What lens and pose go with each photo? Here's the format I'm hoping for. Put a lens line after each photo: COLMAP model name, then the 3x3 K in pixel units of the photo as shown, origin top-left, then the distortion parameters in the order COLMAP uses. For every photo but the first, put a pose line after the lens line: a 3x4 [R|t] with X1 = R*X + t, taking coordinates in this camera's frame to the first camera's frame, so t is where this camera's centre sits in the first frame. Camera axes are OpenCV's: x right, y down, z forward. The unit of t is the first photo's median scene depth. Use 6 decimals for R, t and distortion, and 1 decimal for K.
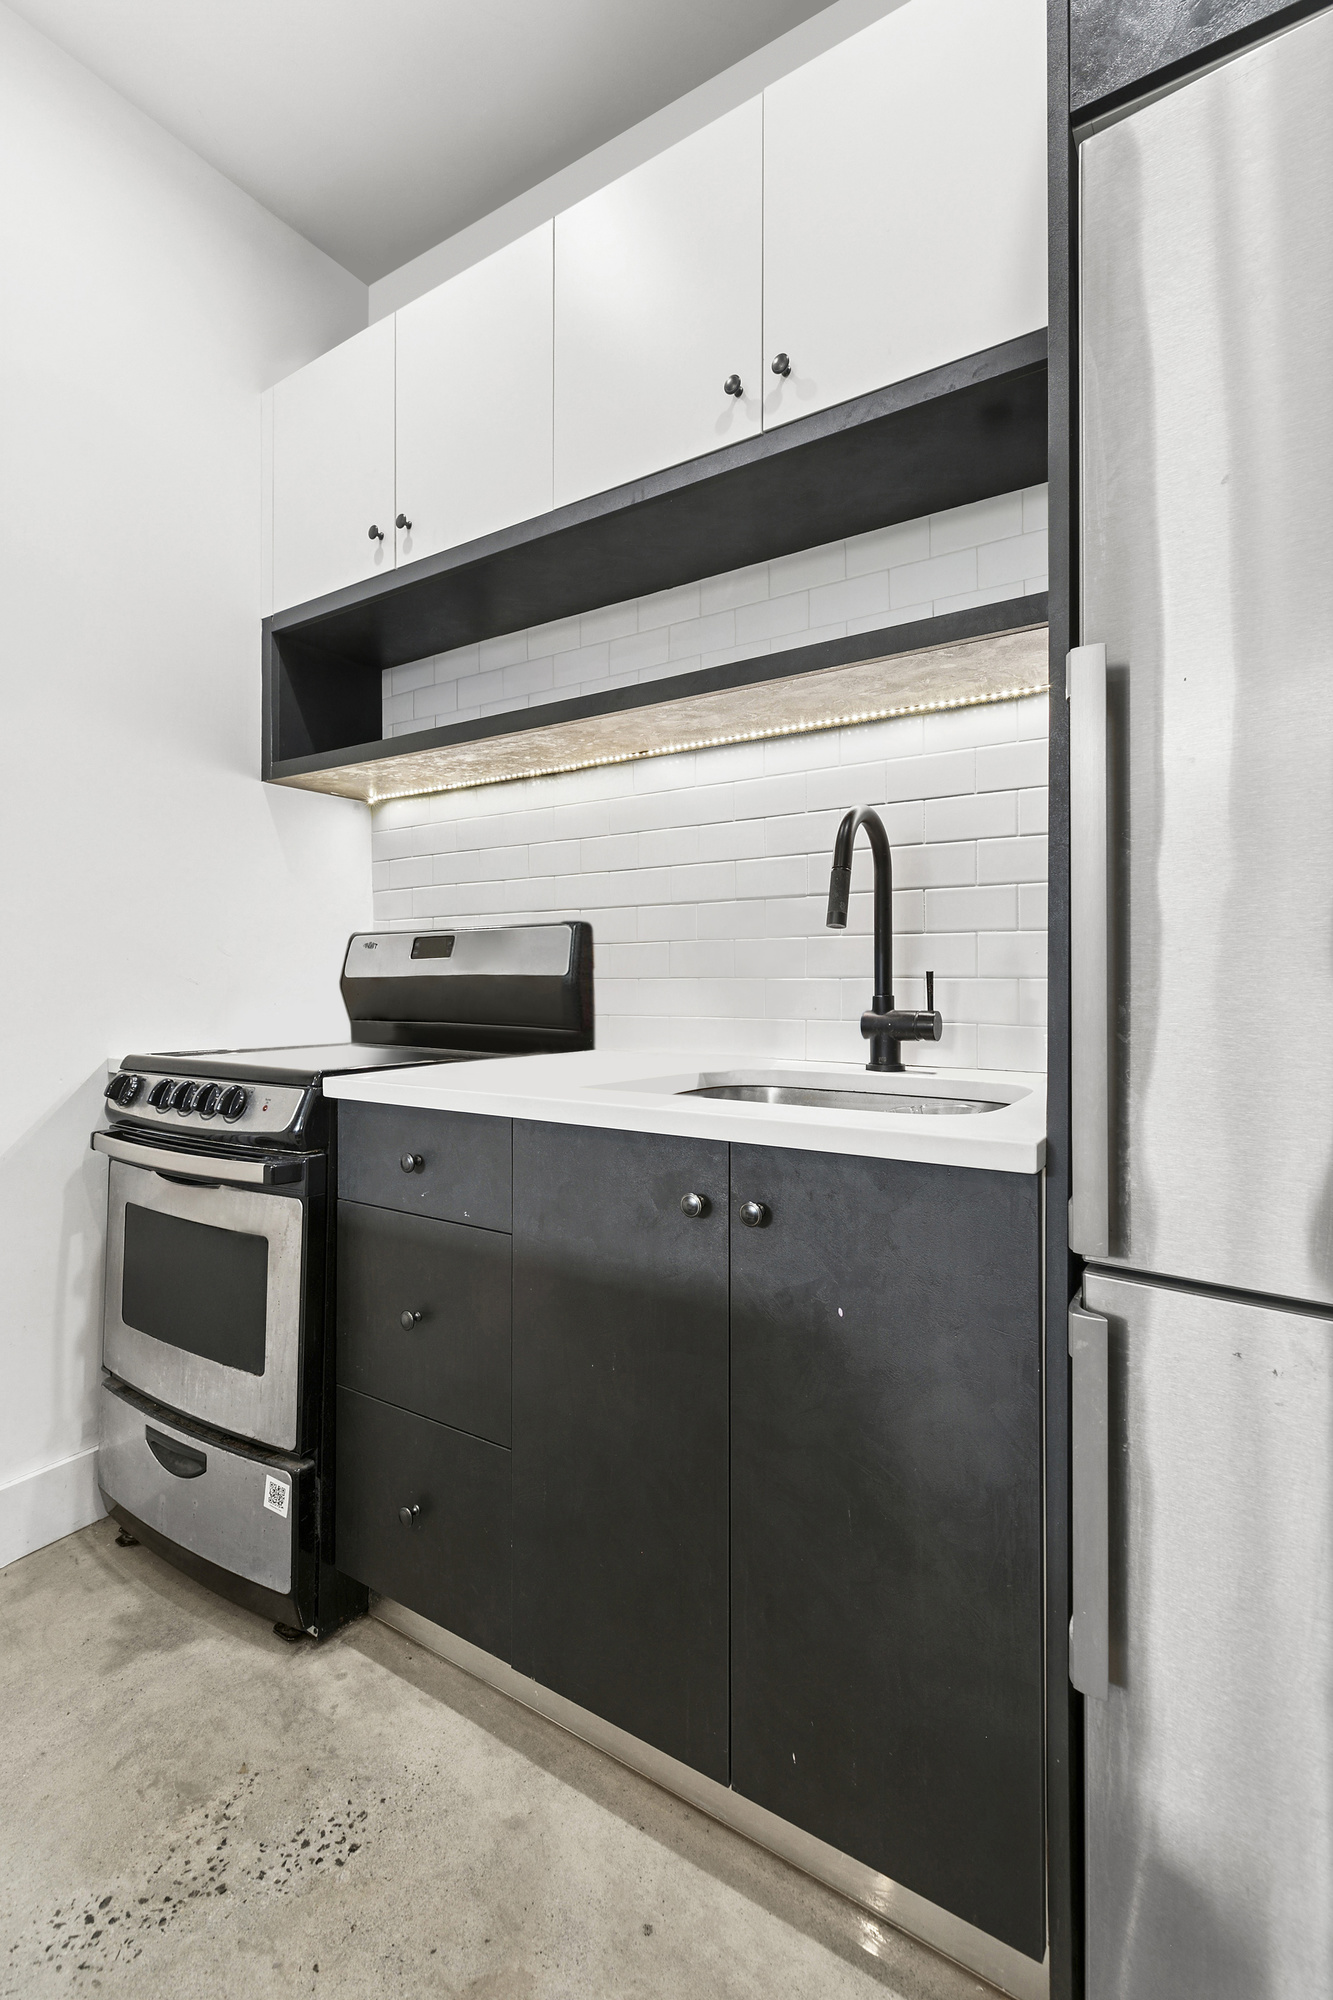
lens RADIAL K [[902.9, 0, 658.4], [0, 902.9, 991.3], [0, 0, 1]] dist [0.001503, 0.000080]
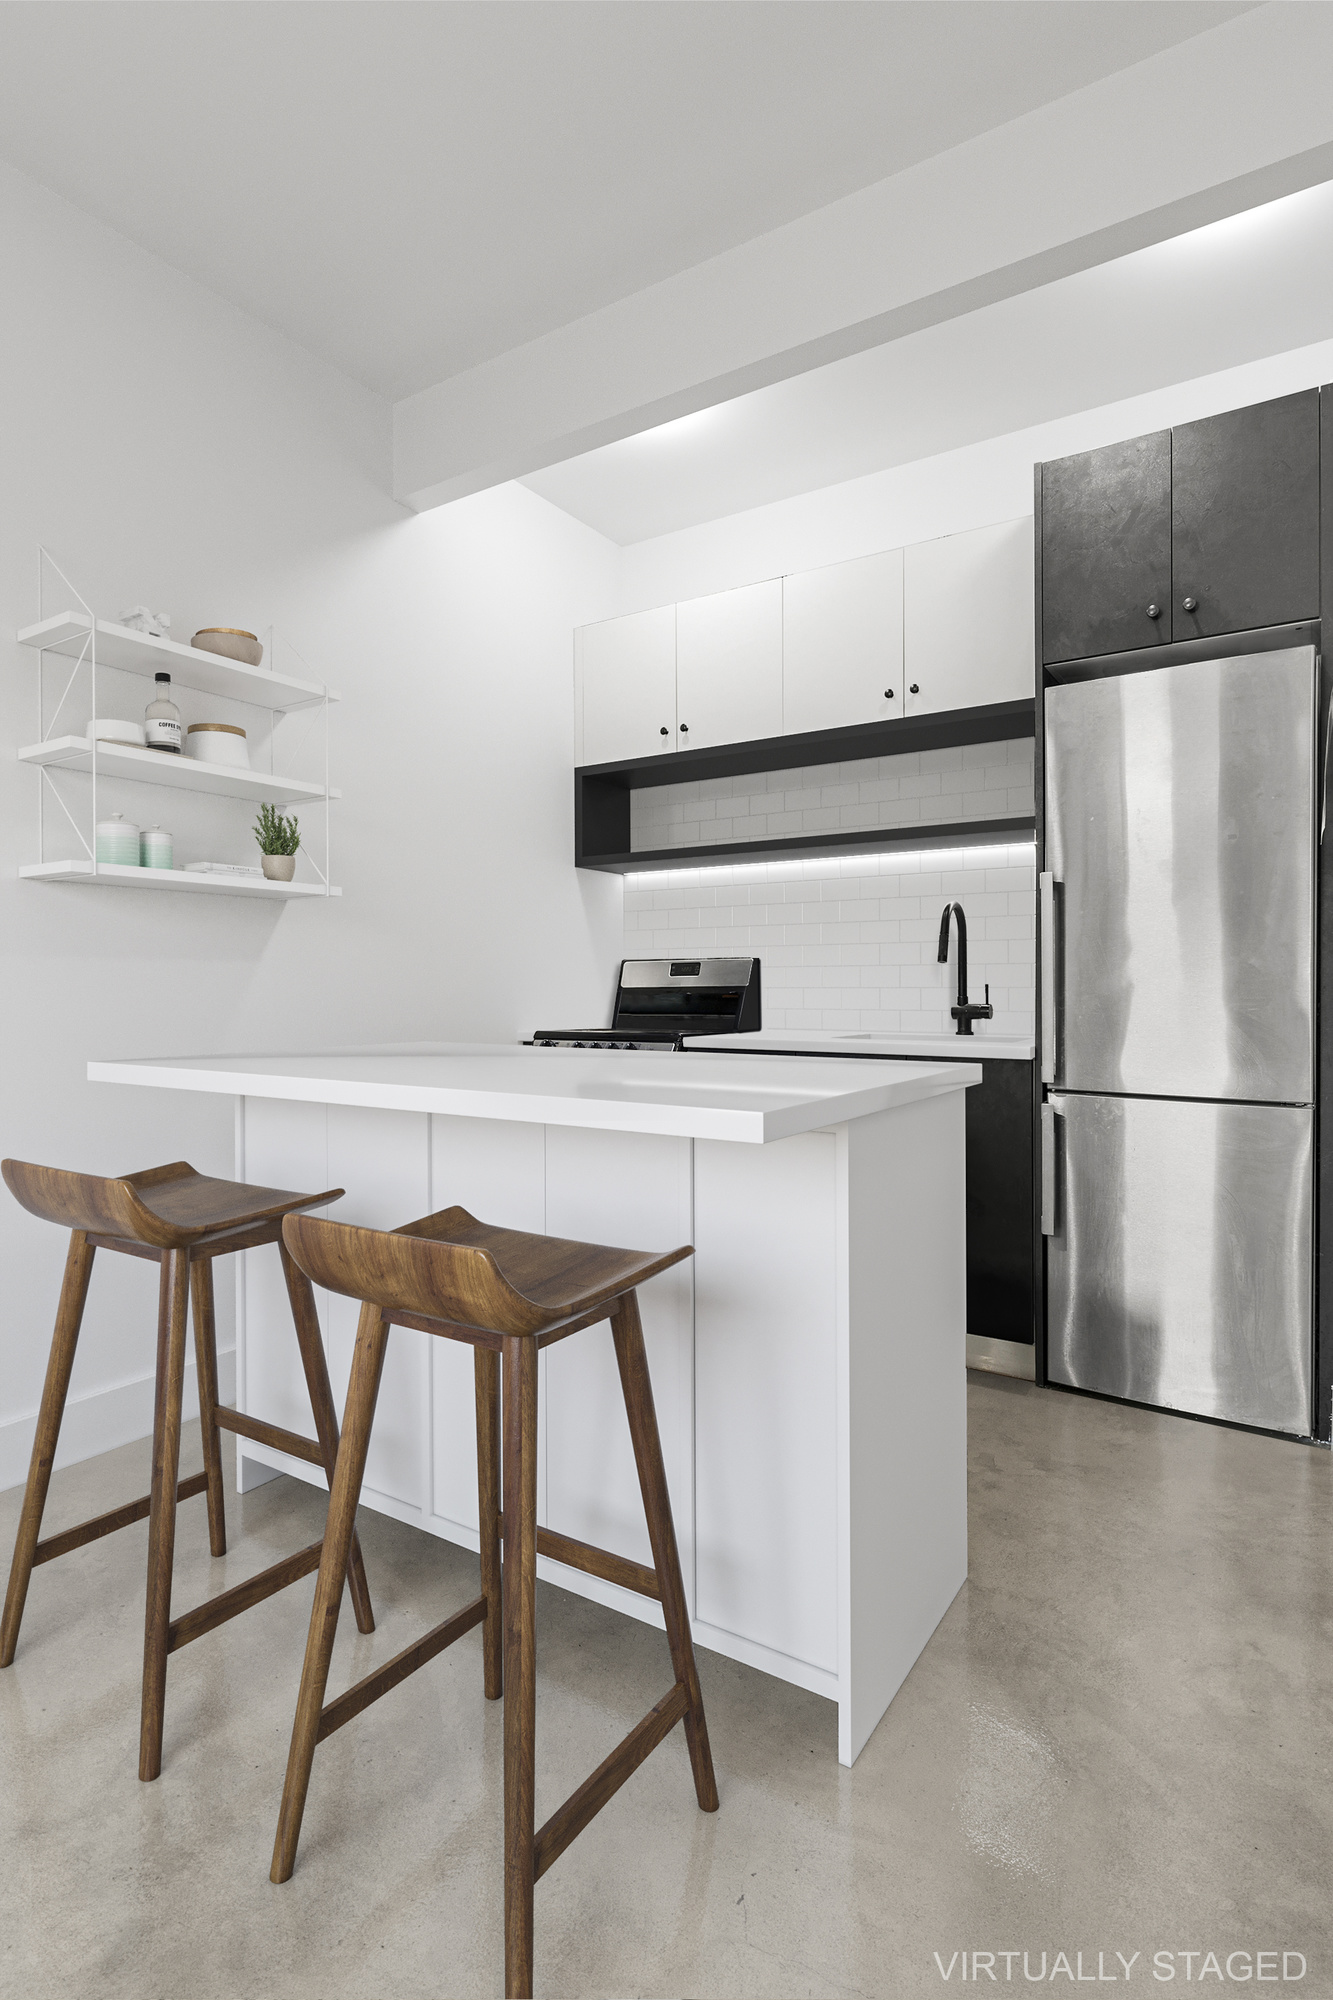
lens RADIAL K [[1015.0, 0, 666.5], [0, 1015.0, 1000.0], [0, 0, 1]] dist [-0.001913, -0.000081]
pose [[0.999962, -0.001802, 0.008563, -0.412658], [0.001822, 0.999996, -0.002318, 0.016655], [-0.008559, 0.002333, 0.999961, -1.195740]]
